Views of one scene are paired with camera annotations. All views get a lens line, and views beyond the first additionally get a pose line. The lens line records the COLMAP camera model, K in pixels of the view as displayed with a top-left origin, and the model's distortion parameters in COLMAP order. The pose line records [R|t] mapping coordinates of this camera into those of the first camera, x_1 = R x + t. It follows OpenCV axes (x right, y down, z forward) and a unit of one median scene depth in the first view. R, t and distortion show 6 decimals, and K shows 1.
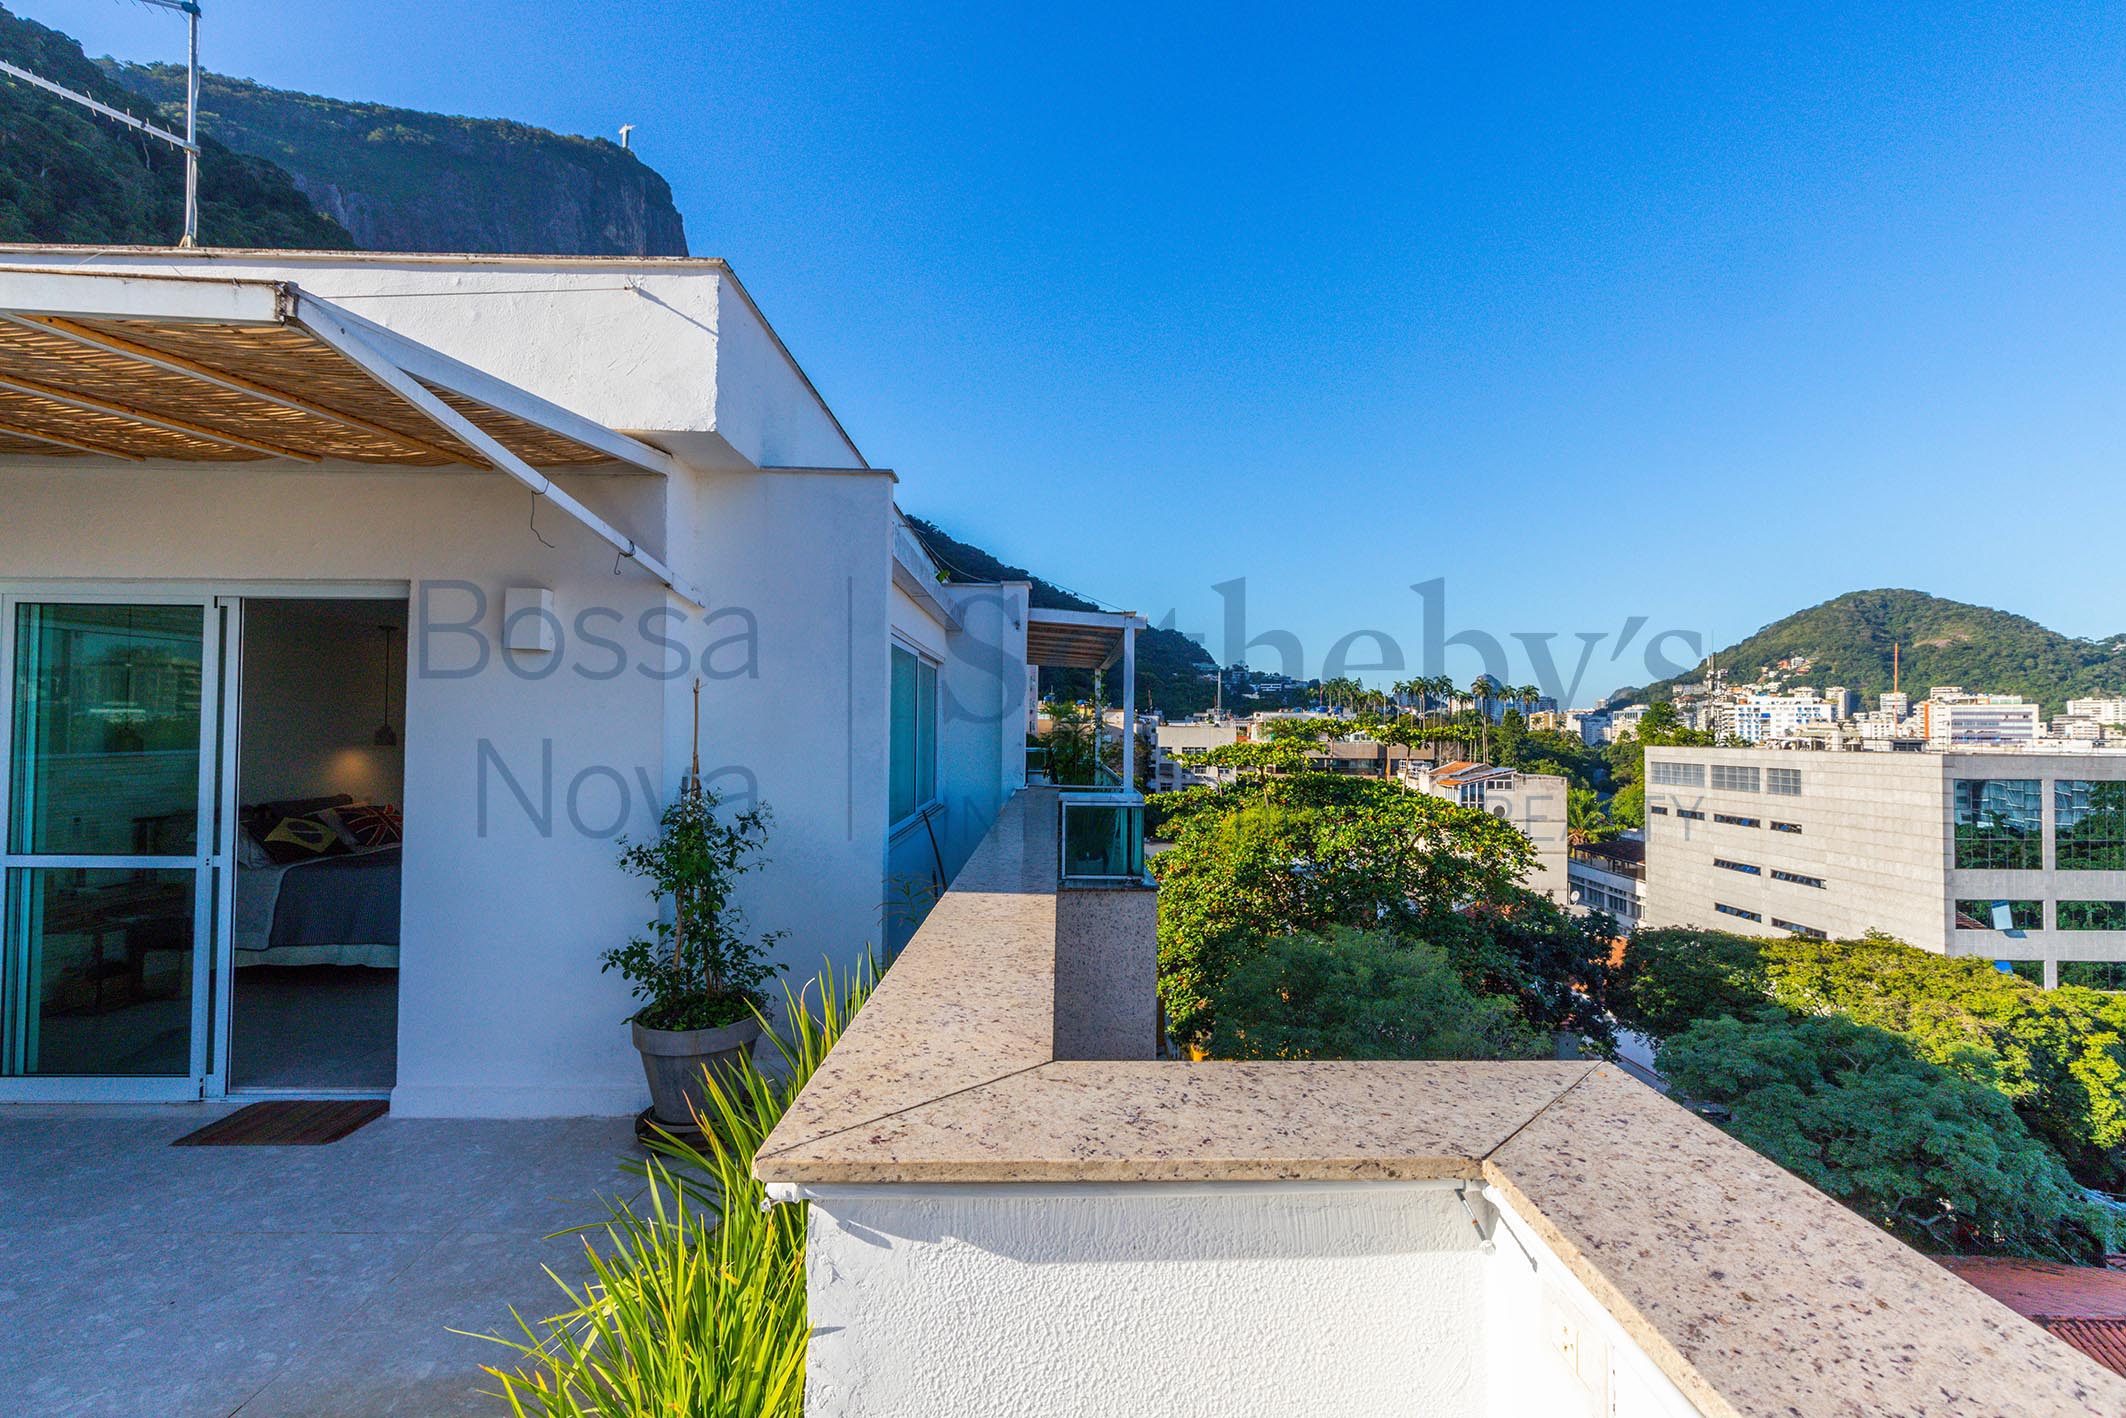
lens RADIAL K [[971.5, 0, 1073.7], [0, 971.5, 718.0], [0, 0, 1]] dist [0.010166, -0.000721]
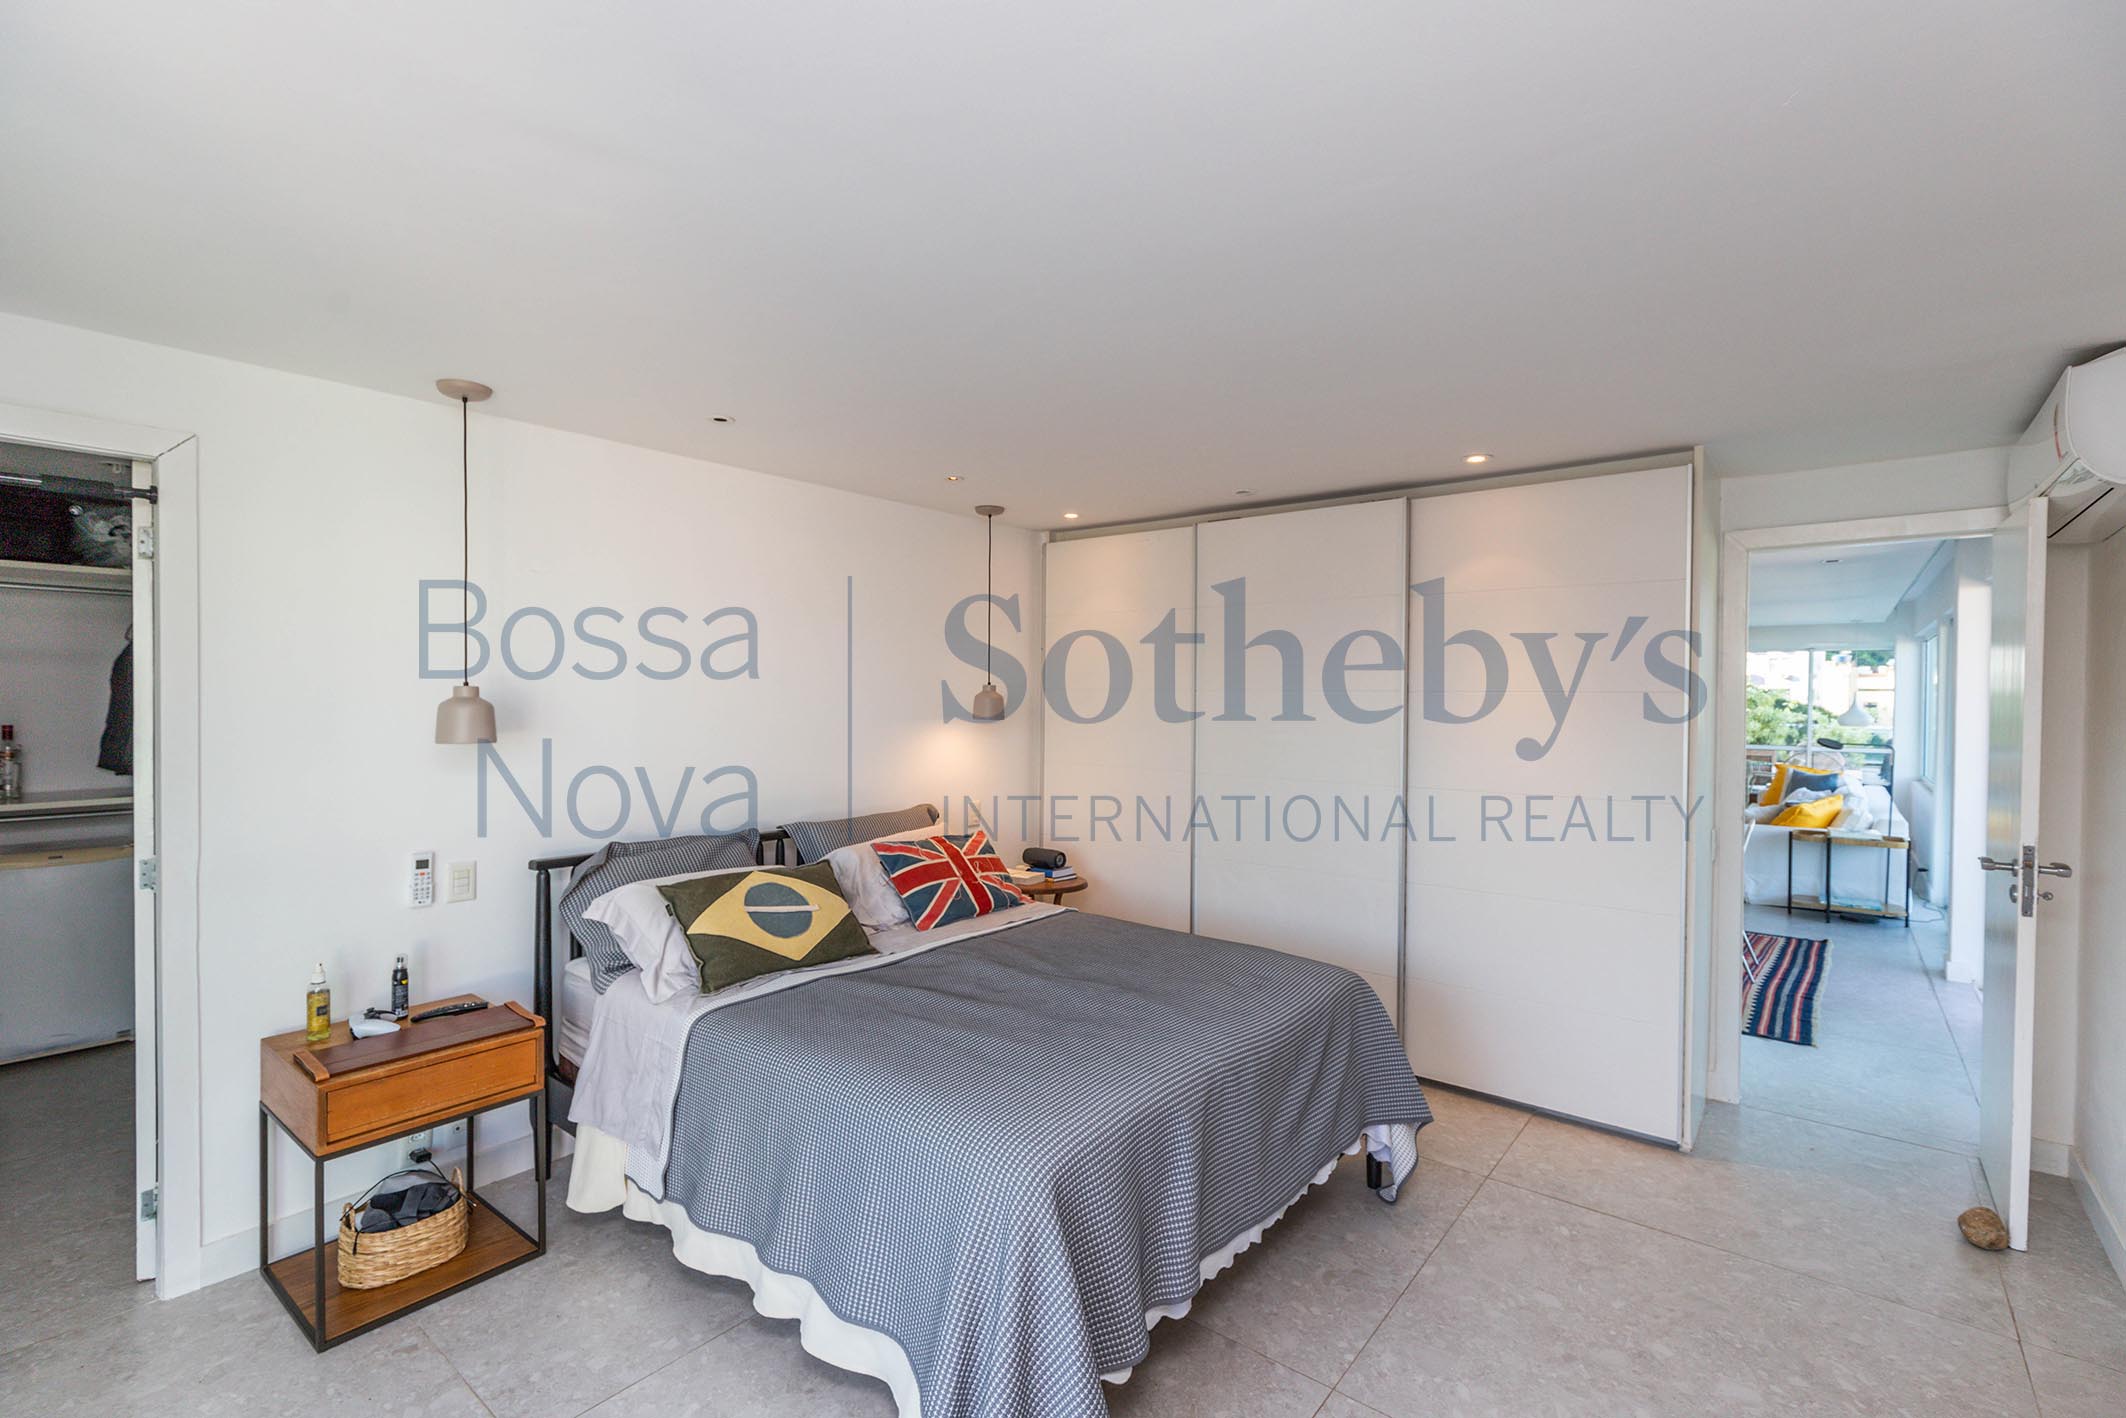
lens RADIAL K [[971.5, 0, 1060.3], [0, 971.5, 707.1], [0, 0, 1]] dist [0.010166, -0.000721]
pose [[0.773026, 0.001555, -0.634372, -0.389229], [0.009178, 0.999865, 0.013635, 0.015938], [0.634307, -0.016363, 0.772908, 0.727737]]
